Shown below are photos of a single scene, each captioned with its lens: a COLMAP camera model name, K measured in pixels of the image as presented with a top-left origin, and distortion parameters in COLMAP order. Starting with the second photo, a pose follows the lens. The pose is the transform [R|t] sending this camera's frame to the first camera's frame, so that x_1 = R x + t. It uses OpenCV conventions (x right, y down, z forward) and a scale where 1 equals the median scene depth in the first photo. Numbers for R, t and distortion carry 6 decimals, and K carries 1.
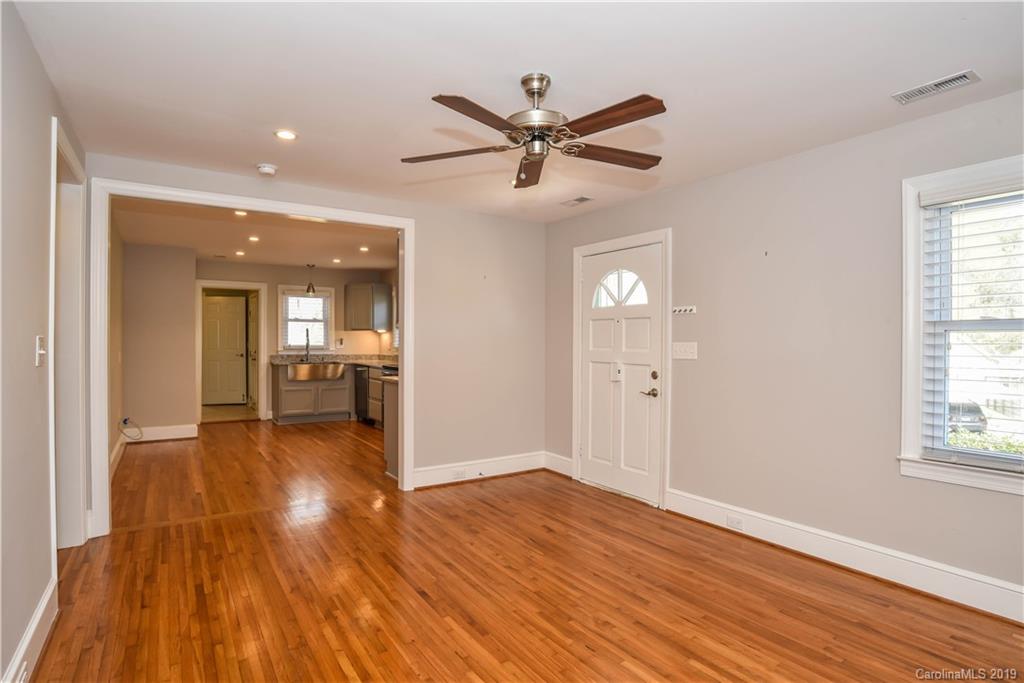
lens RADIAL K [[535.6, 0, 512.5], [0, 535.6, 347.0], [0, 0, 1]] dist [-0.049203, 0.001269]
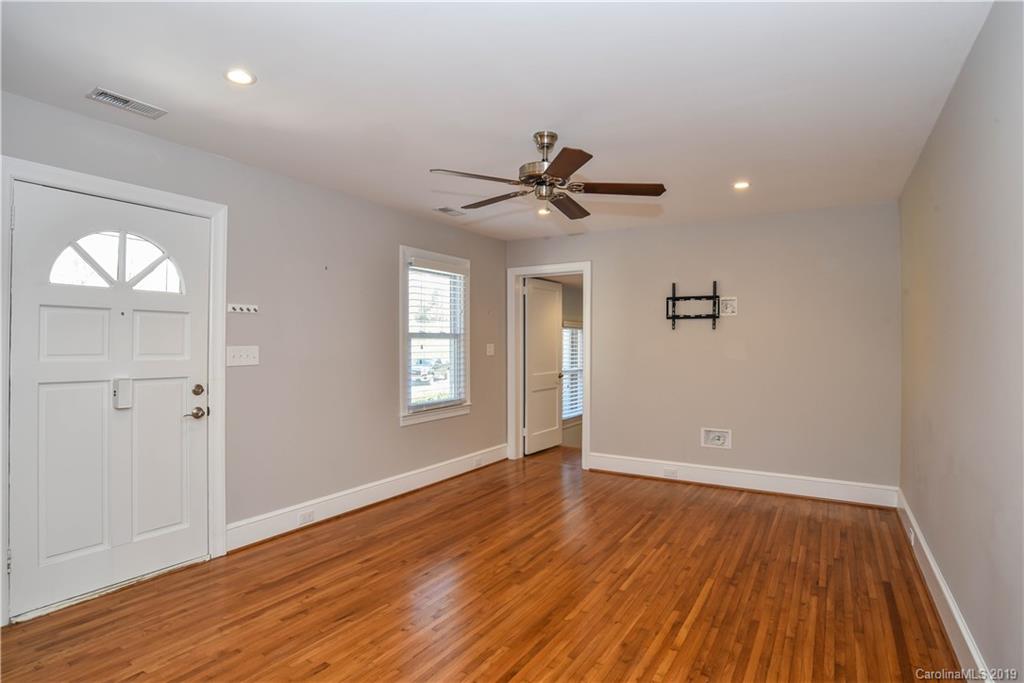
lens RADIAL K [[535.6, 0, 512.5], [0, 535.6, 347.0], [0, 0, 1]] dist [-0.049203, 0.001269]
pose [[-0.429656, -0.010298, 0.902934, -2.448219], [0.002165, 0.999920, 0.012434, -0.066190], [-0.902990, 0.007297, -0.429599, 3.762640]]
